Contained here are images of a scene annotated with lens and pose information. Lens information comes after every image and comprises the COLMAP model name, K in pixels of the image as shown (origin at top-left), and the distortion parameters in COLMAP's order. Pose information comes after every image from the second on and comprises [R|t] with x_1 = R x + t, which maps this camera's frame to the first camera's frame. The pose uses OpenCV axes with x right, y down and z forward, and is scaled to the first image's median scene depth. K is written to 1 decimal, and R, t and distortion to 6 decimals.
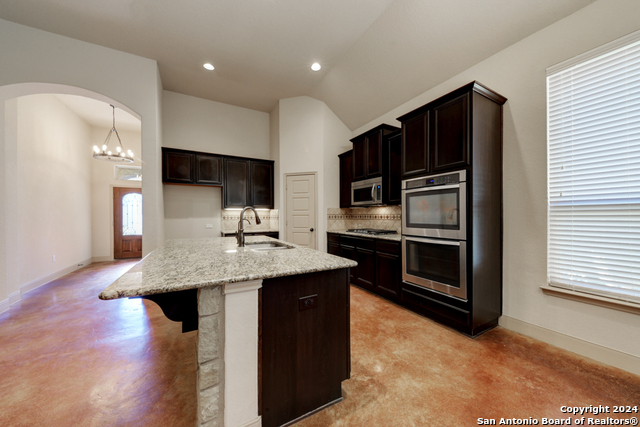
lens RADIAL K [[211.1, 0, 299.6], [0, 211.1, 218.5], [0, 0, 1]] dist [0.000152, -0.000100]
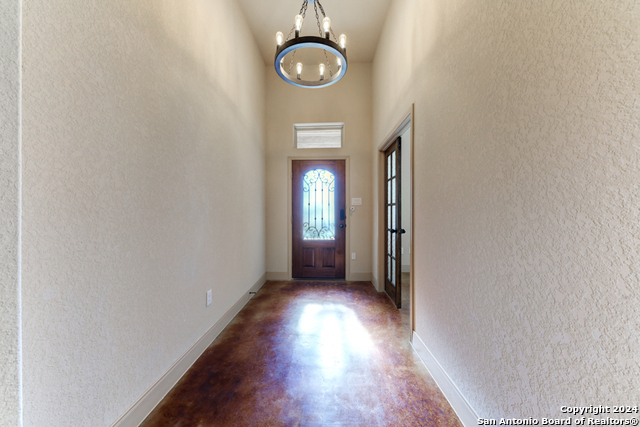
lens RADIAL K [[219.5, 0, 320.0], [0, 219.5, 213.5], [0, 0, 1]] dist [0.000199, -0.000093]
pose [[0.871368, 0.001412, -0.490627, -0.687893], [-0.005708, 0.999957, -0.007261, 0.013554], [0.490596, 0.009128, 0.871339, 0.672061]]
